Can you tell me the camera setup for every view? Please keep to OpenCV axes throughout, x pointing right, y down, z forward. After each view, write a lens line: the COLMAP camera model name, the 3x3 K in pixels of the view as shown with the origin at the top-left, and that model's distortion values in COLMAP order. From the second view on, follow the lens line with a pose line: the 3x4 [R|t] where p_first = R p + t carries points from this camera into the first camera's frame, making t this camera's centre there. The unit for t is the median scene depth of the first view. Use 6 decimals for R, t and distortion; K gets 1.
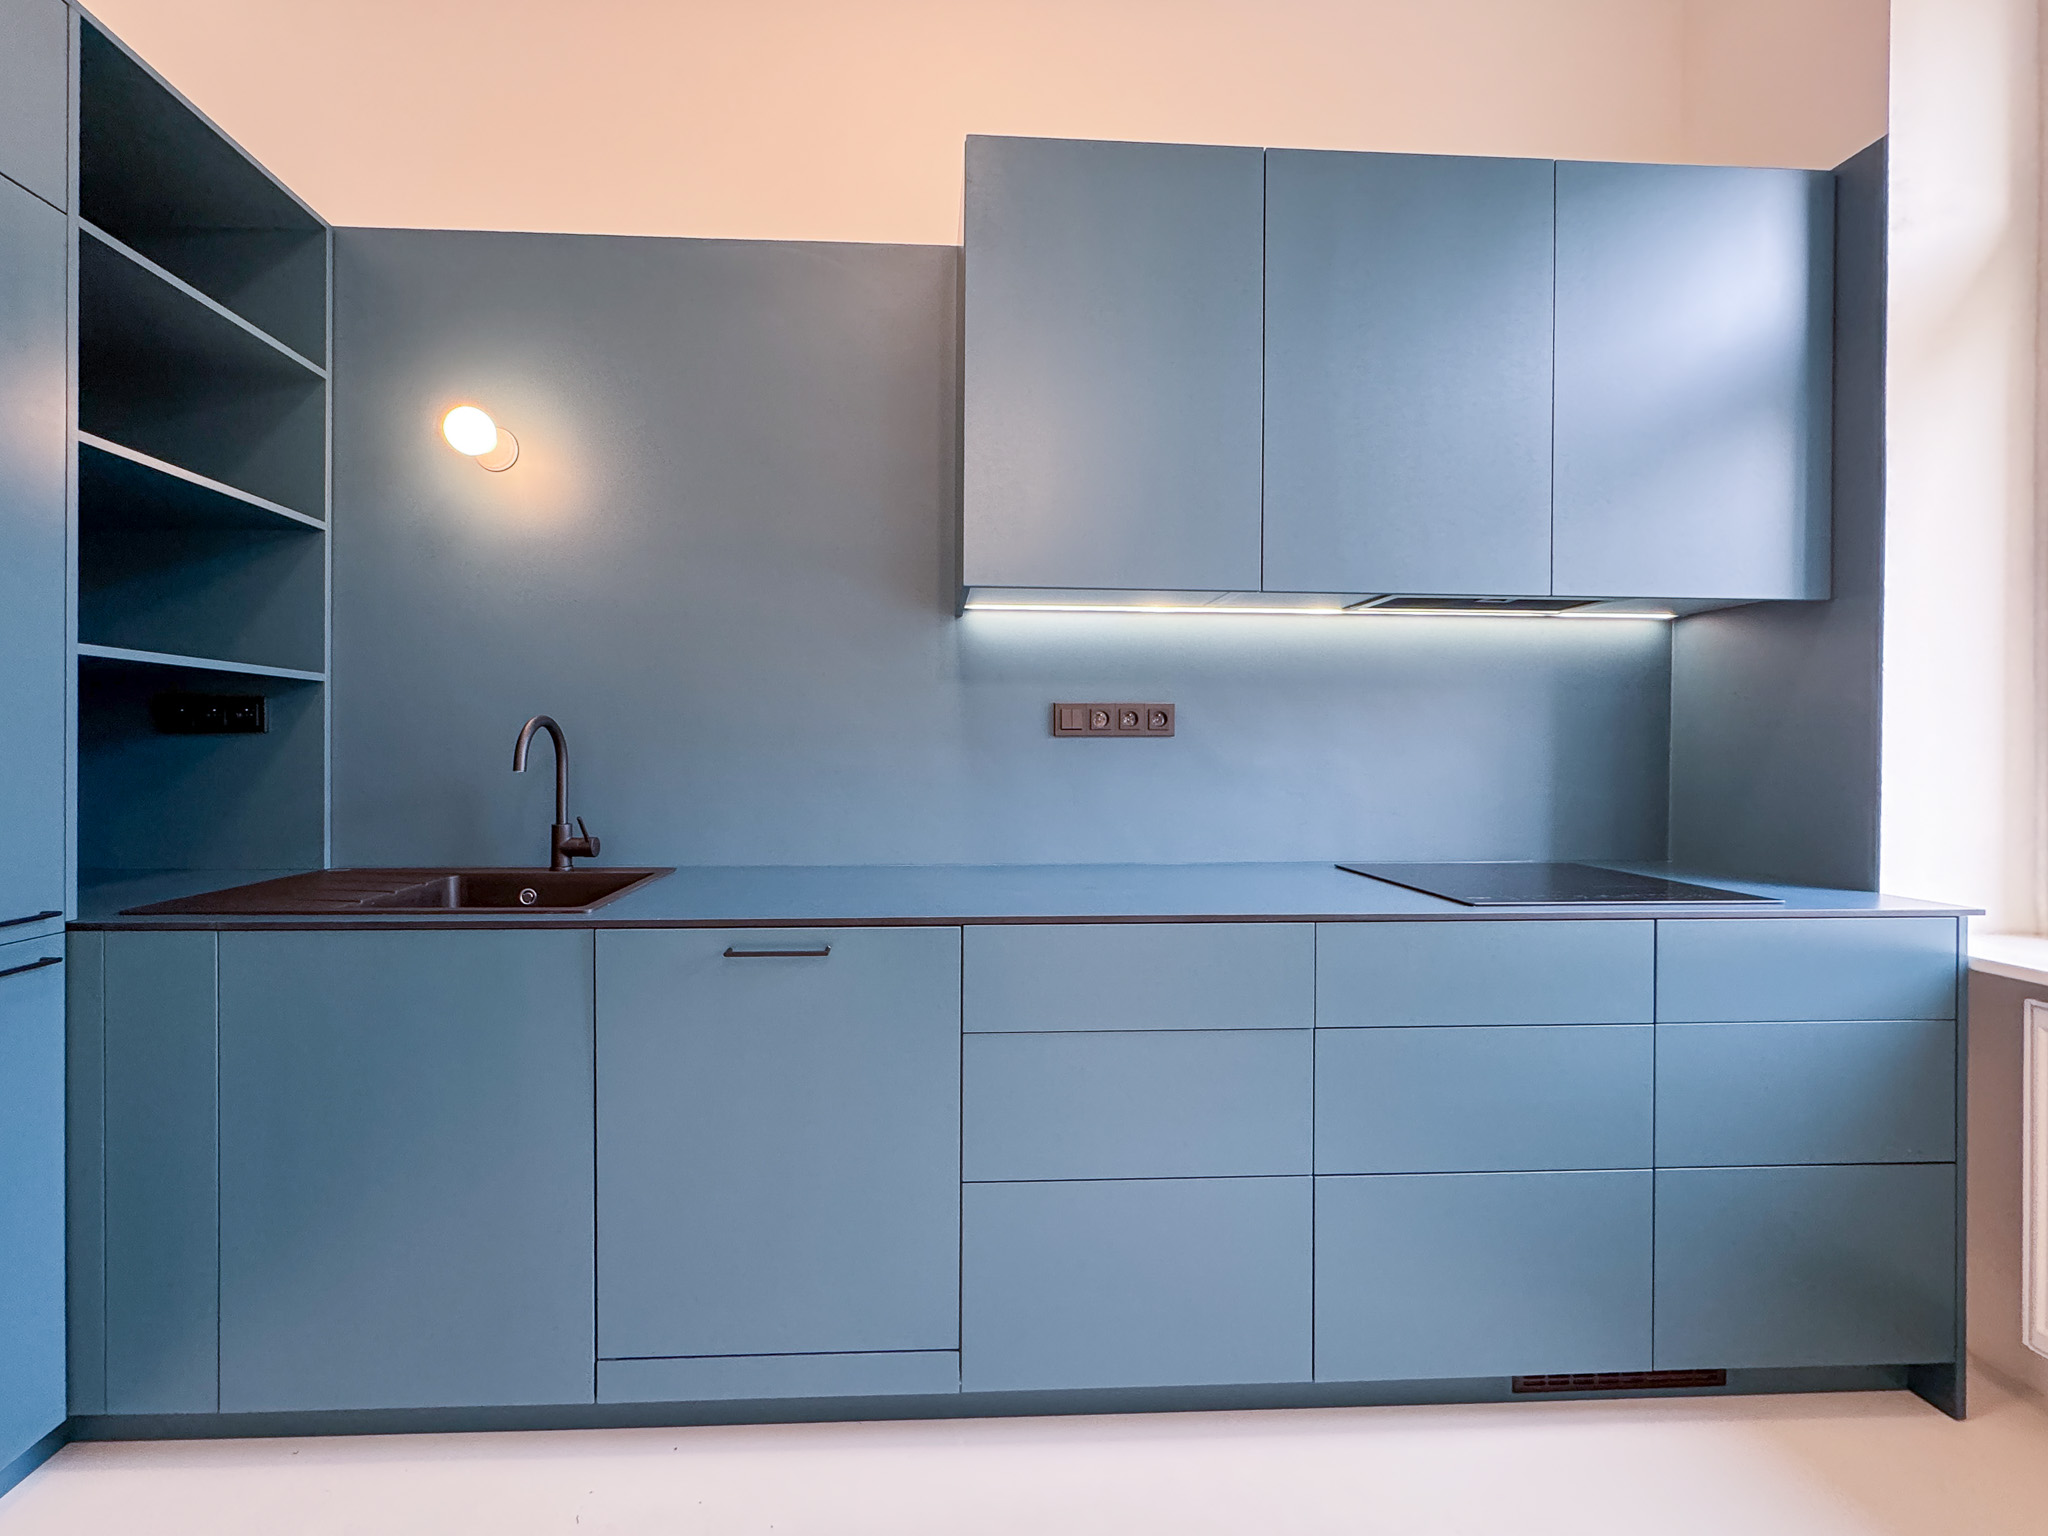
lens RADIAL K [[837.6, 0, 983.5], [0, 837.6, 749.4], [0, 0, 1]] dist [0.006921, 0.001008]
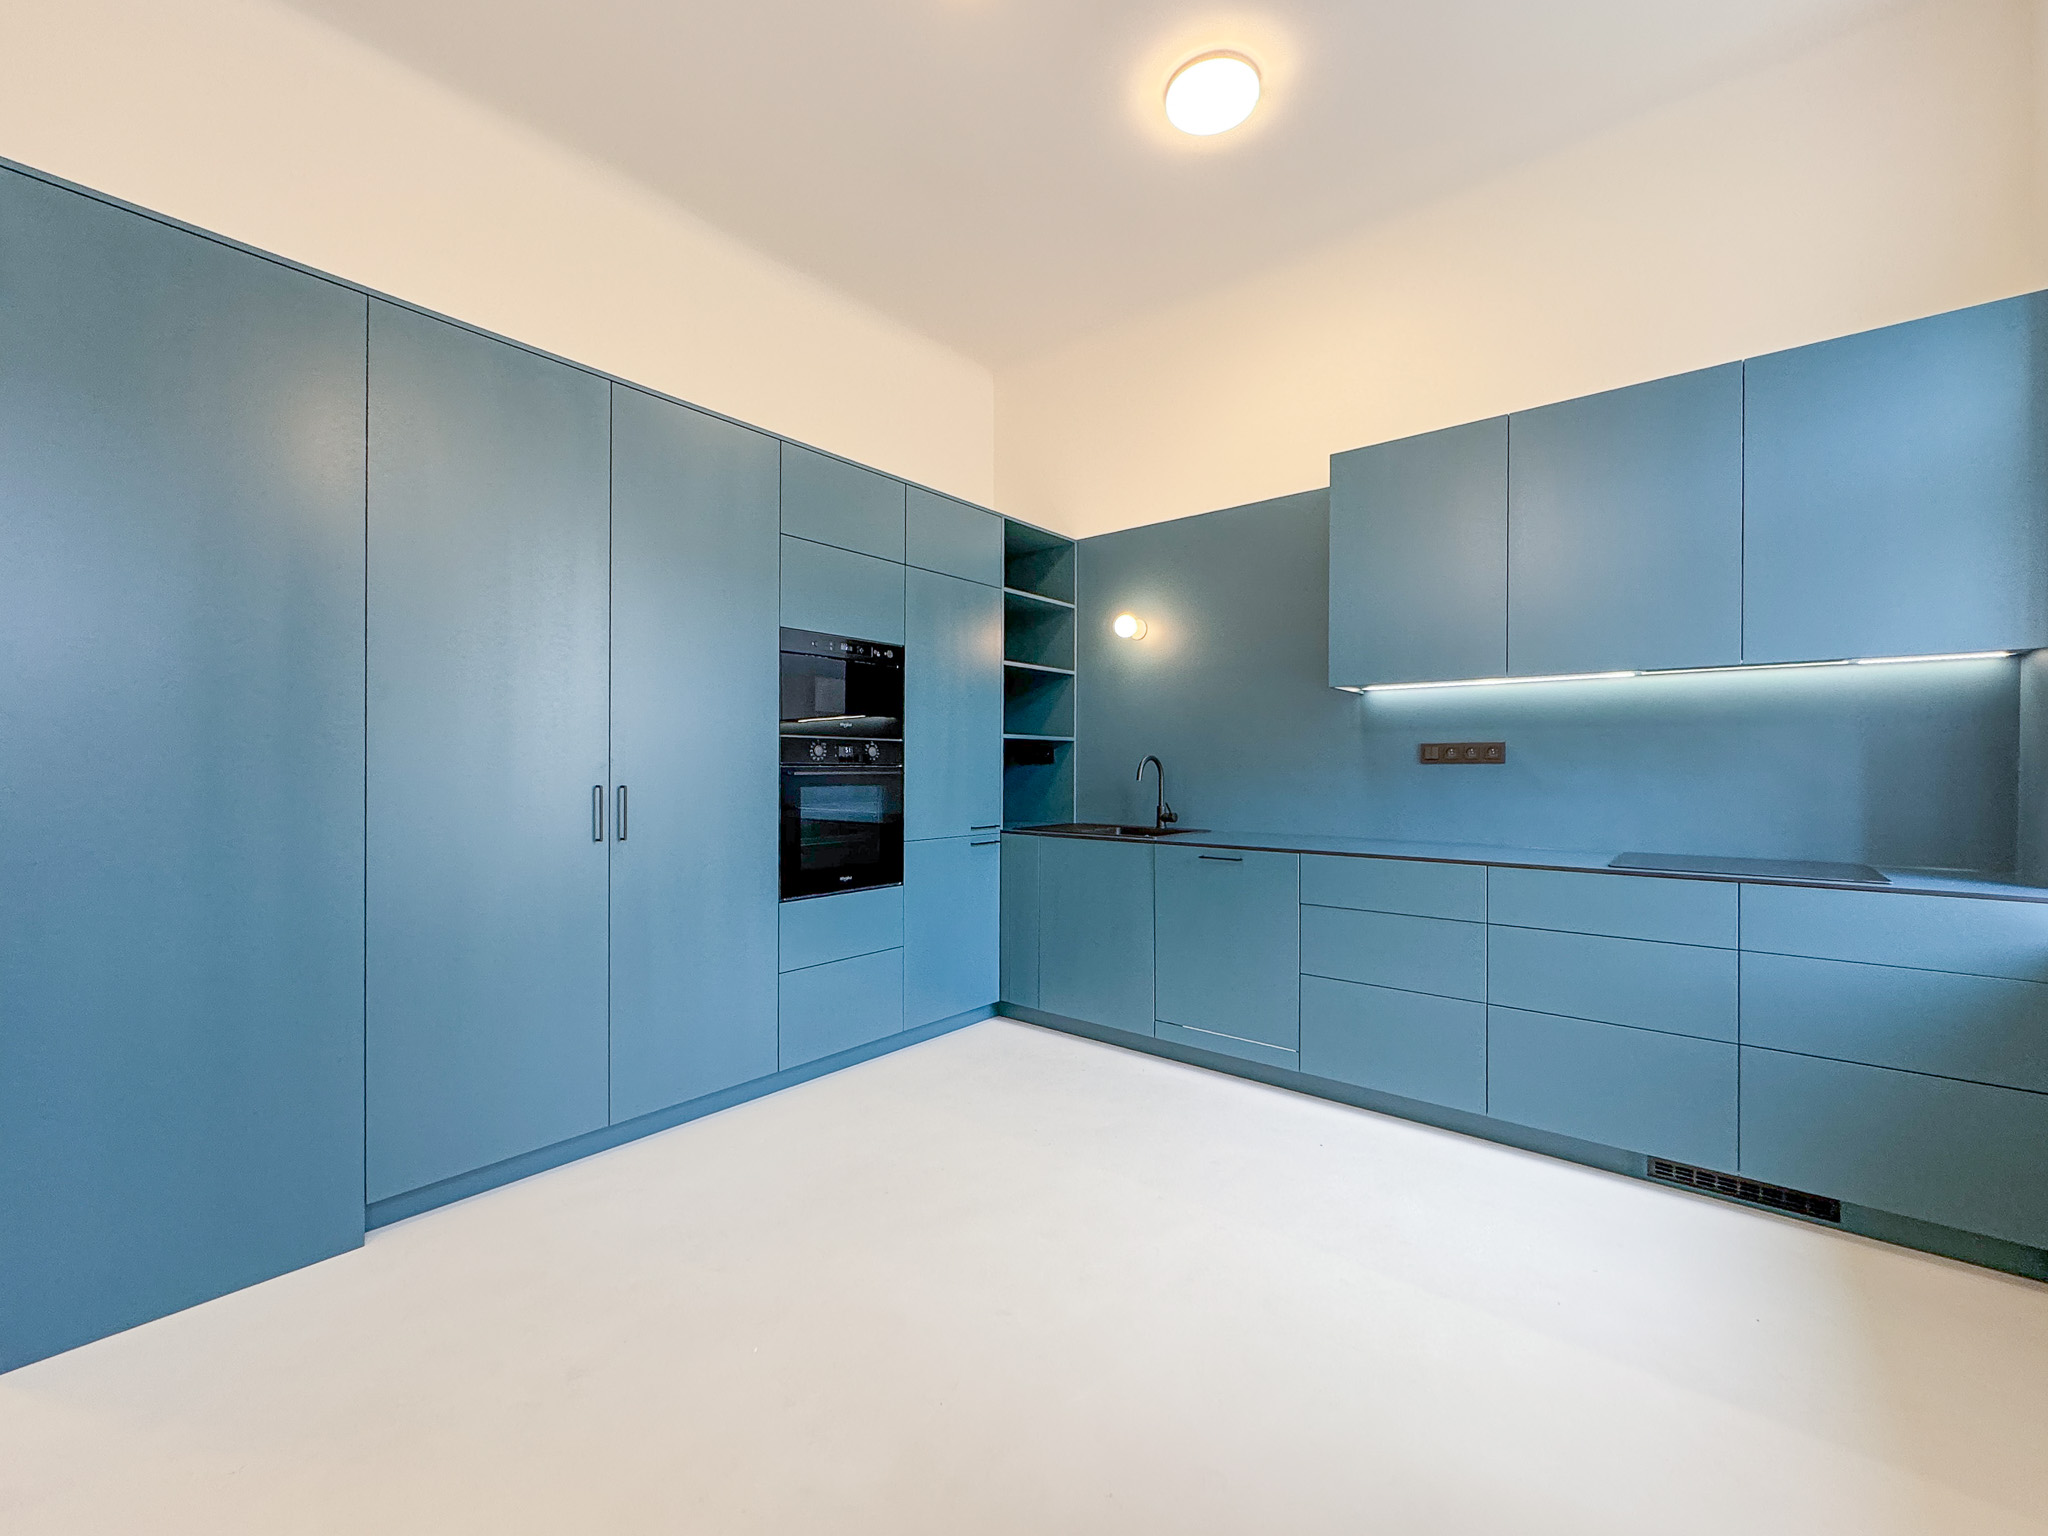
lens RADIAL K [[837.6, 0, 1018.3], [0, 837.6, 765.2], [0, 0, 1]] dist [0.006921, 0.001008]
pose [[0.739193, -0.002141, -0.673490, 0.635296], [-0.000329, 0.999994, -0.003540, -0.006772], [0.673493, 0.002838, 0.739188, -0.781479]]
